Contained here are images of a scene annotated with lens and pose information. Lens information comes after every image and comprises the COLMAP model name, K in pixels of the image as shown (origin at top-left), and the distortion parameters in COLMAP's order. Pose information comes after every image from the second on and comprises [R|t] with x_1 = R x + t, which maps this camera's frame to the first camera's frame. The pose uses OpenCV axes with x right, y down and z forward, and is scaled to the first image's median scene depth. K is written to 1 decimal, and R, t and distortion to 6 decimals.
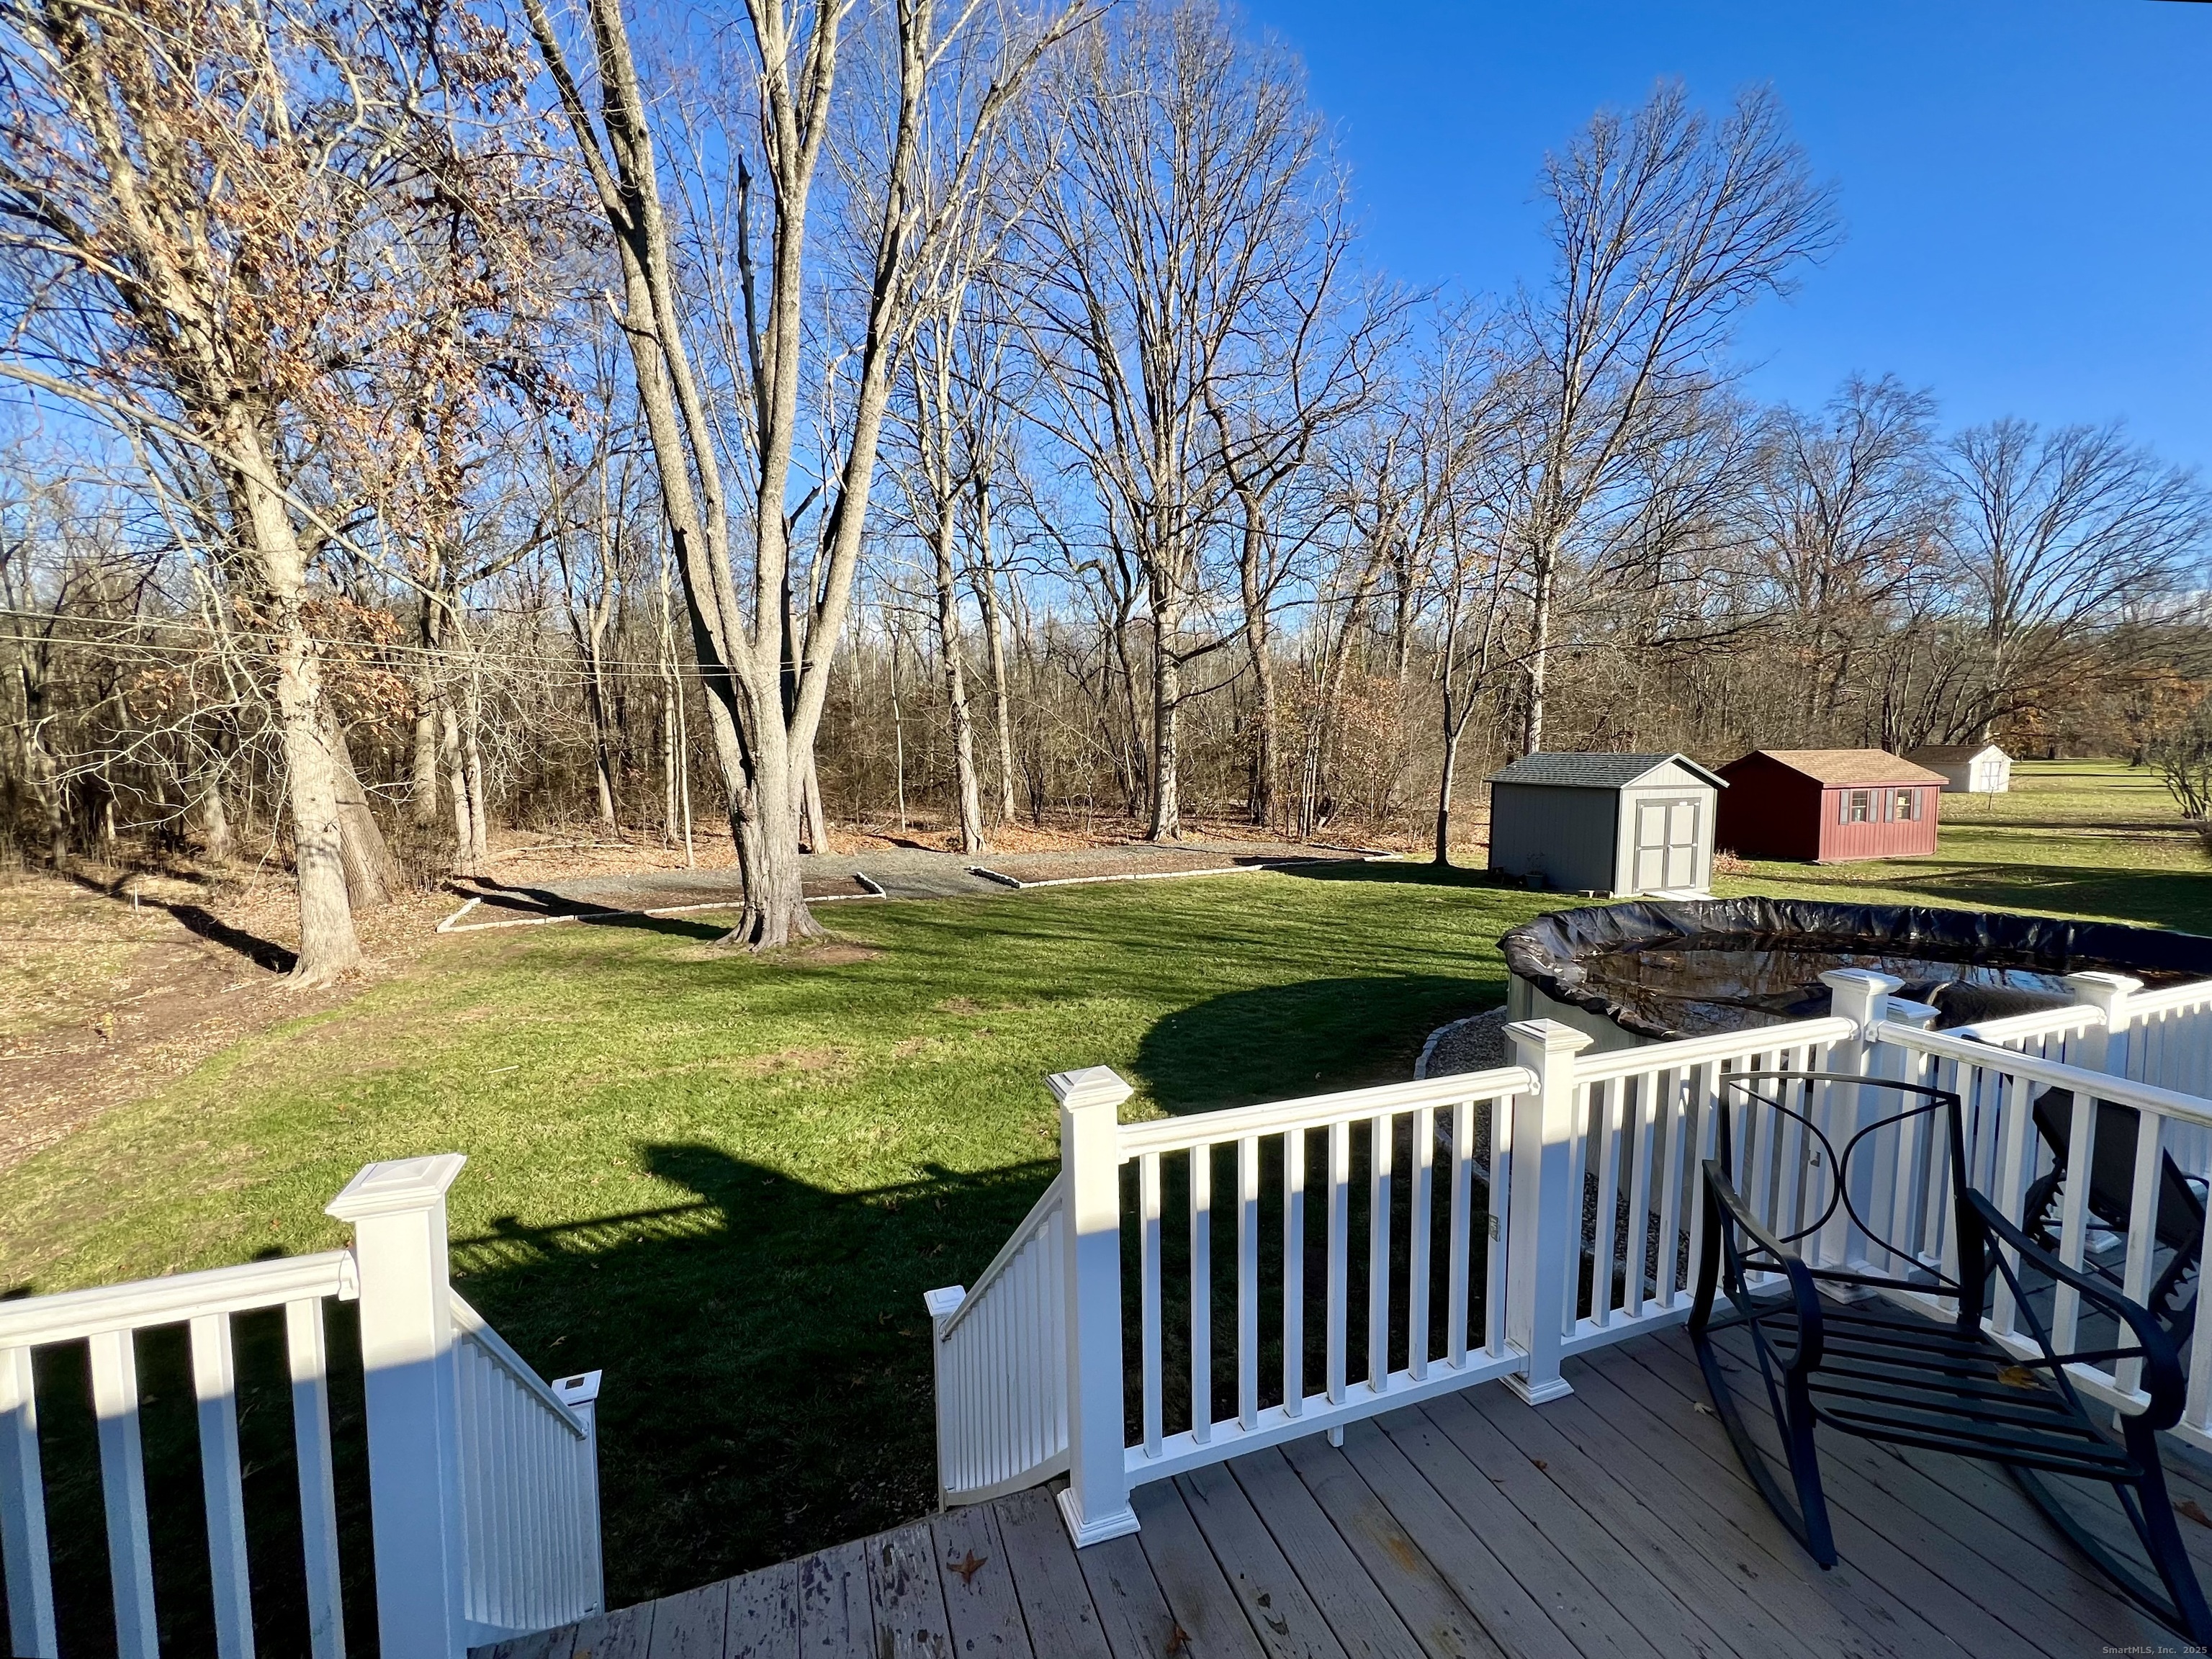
lens RADIAL K [[918.9, 0, 1099.1], [0, 918.9, 828.3], [0, 0, 1]] dist [0.000789, 0.000259]
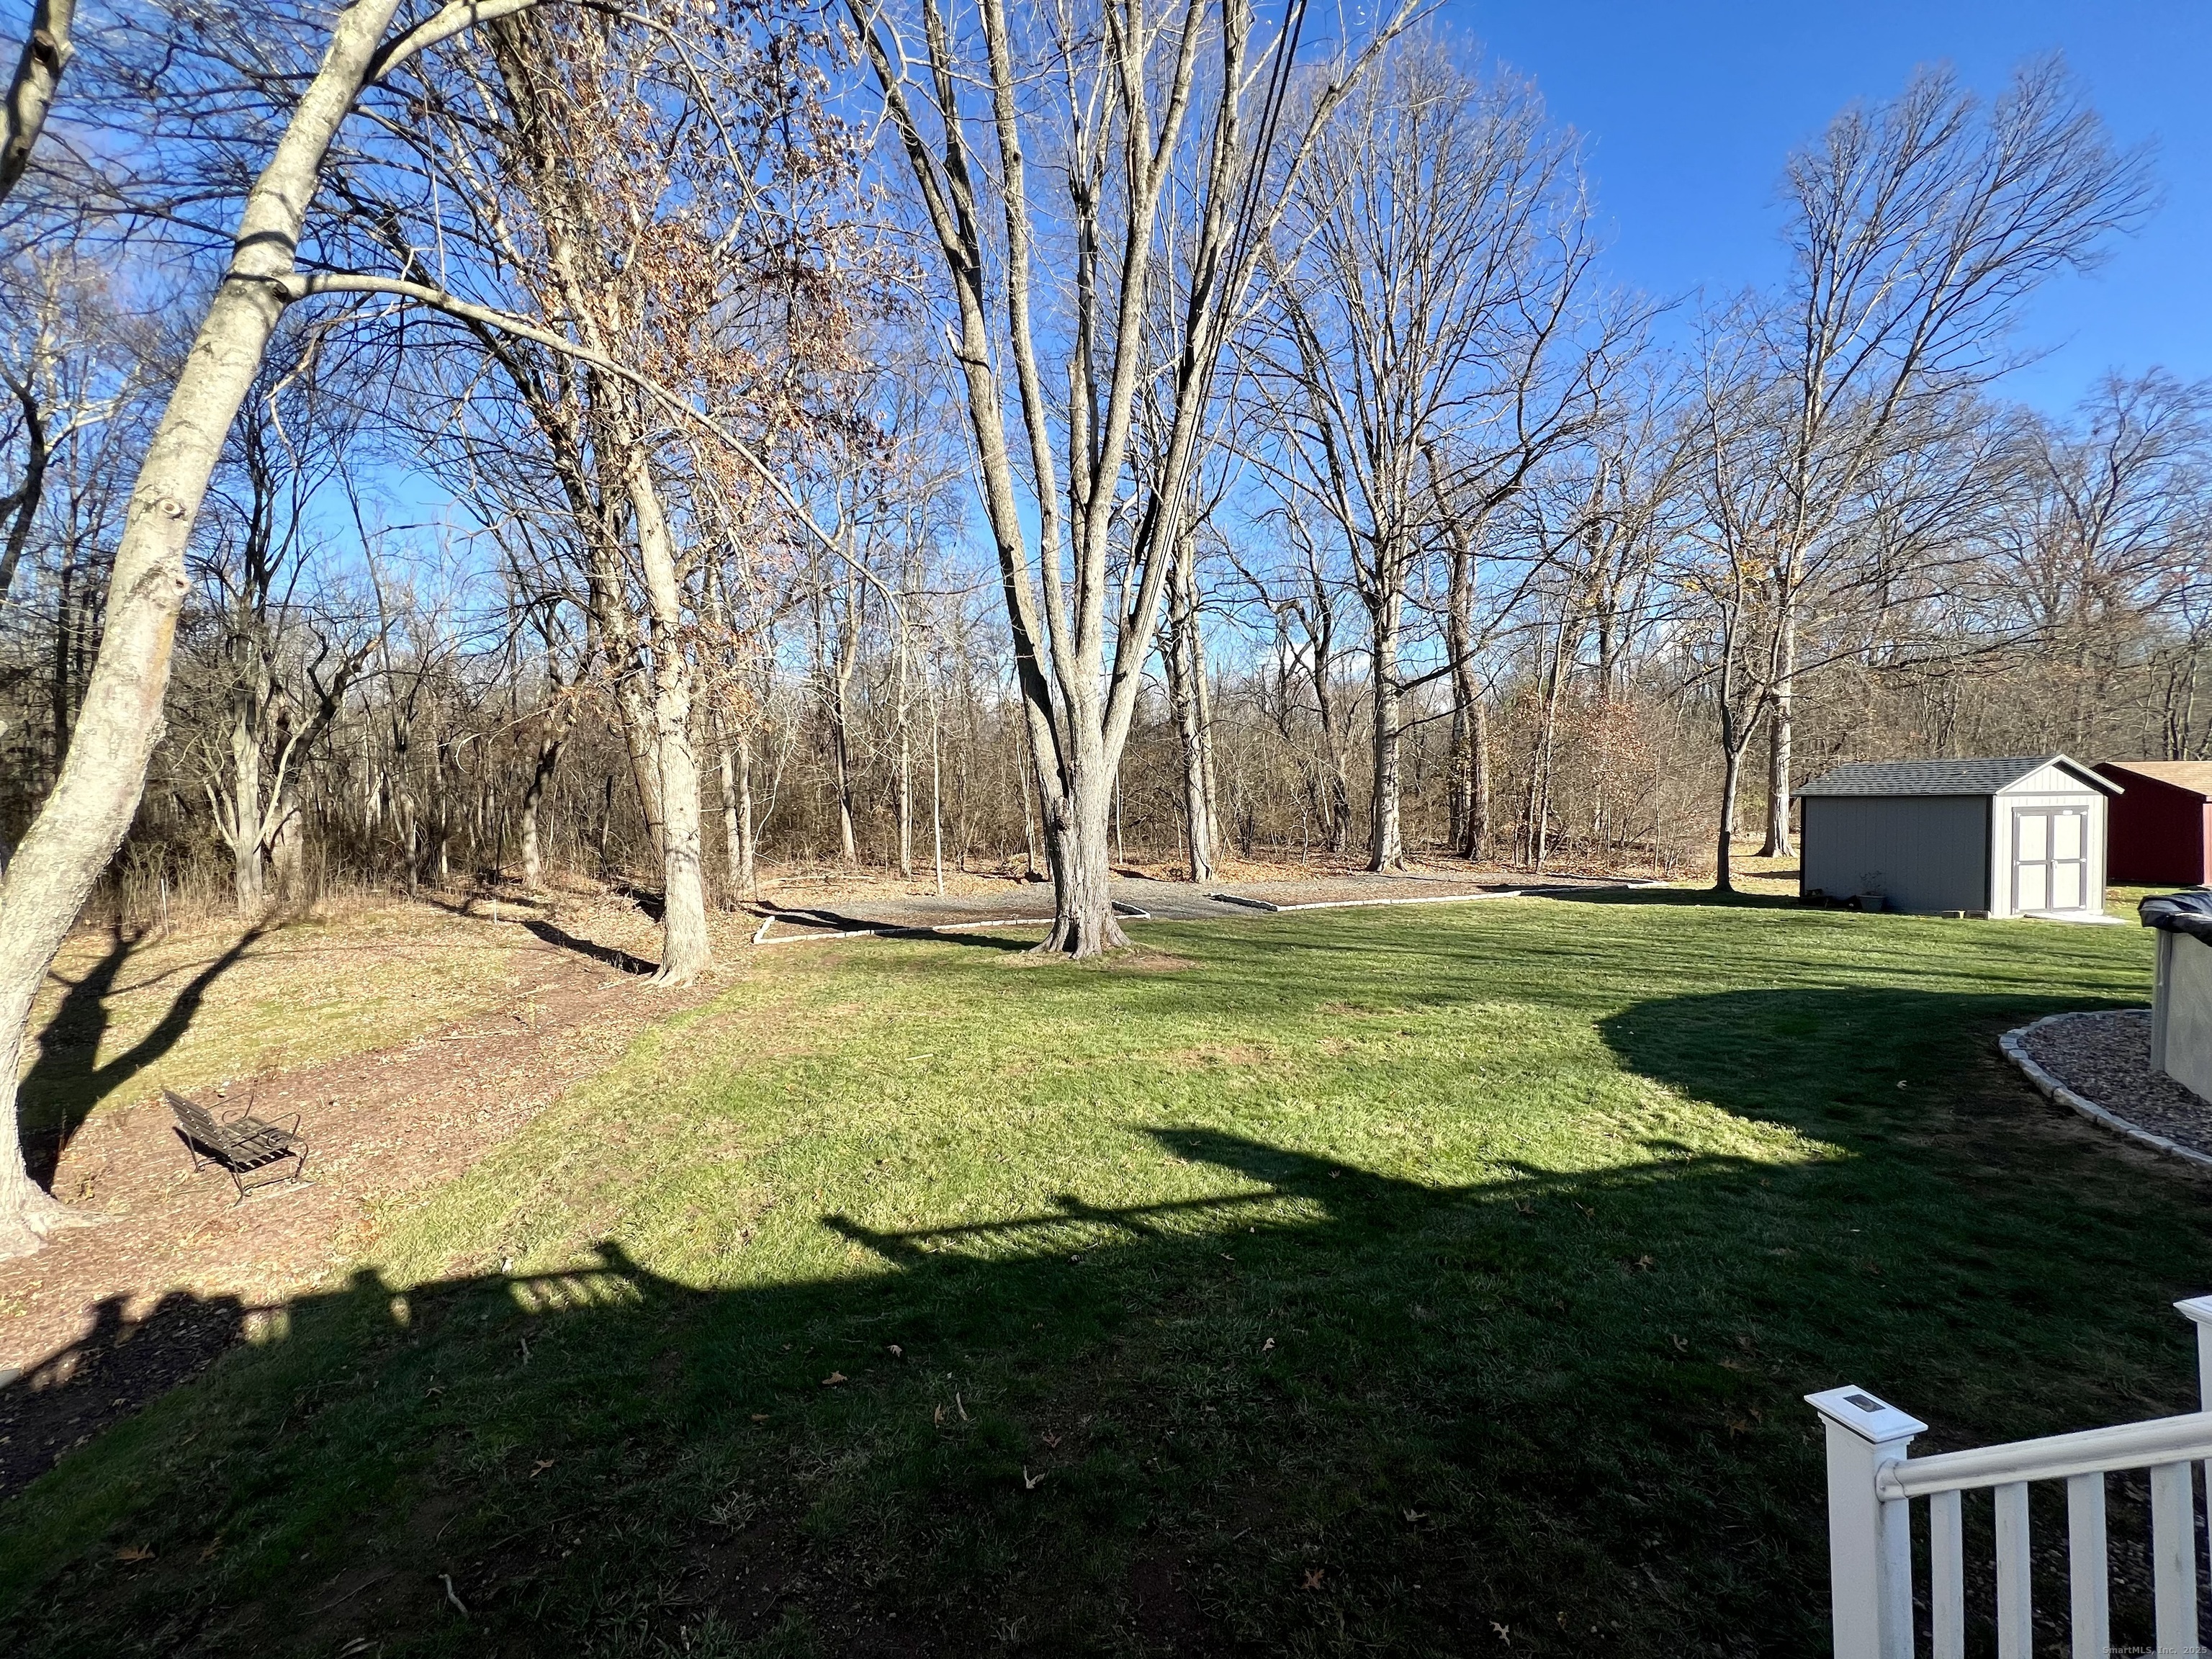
lens RADIAL K [[878.7, 0, 1106.0], [0, 878.7, 829.5], [0, 0, 1]] dist [0.001629, 0.000135]
pose [[0.989771, -0.010164, -0.142303, -0.180592], [0.001944, 0.998327, -0.057783, 0.042862], [0.142652, 0.056915, 0.988135, 0.050435]]
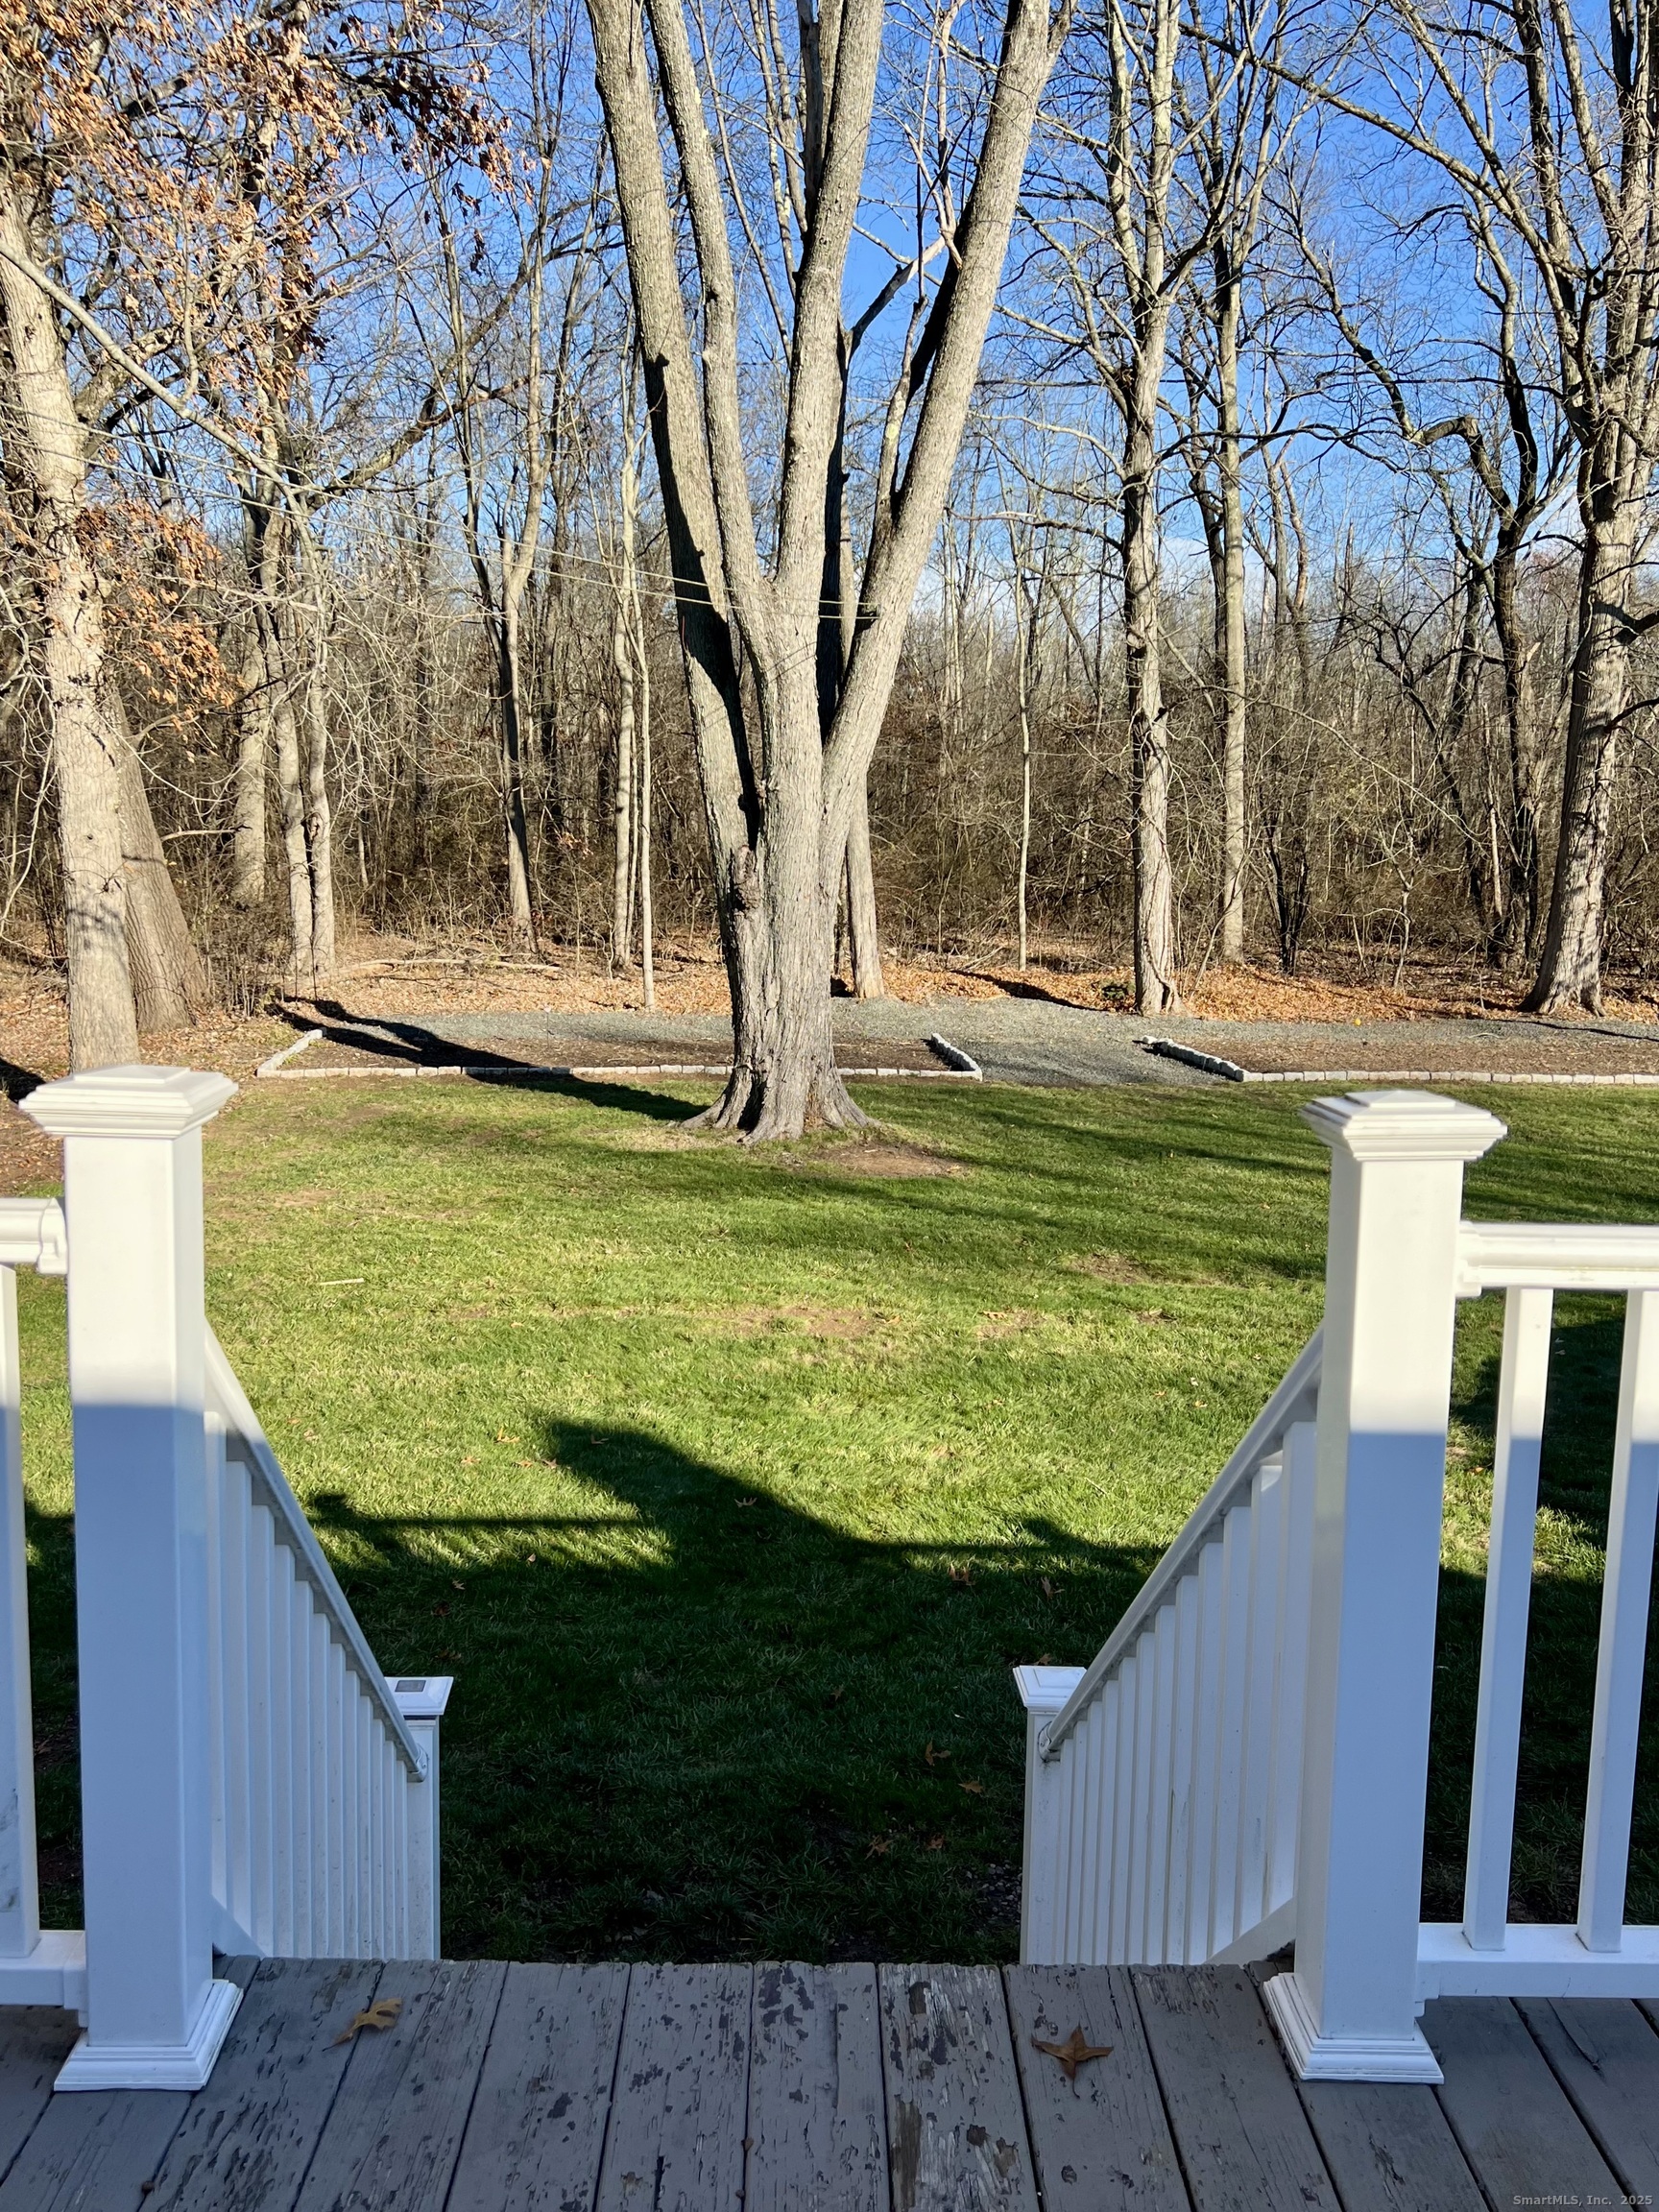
lens RADIAL K [[1763.0, 0, 829.6], [0, 1763.0, 1115.4], [0, 0, 1]] dist [0.085439, -0.100306]
pose [[0.948175, 0.078015, -0.308024, -0.000902], [-0.056229, 0.995288, 0.078994, 0.026013], [0.312735, -0.057580, 0.948094, 0.007819]]
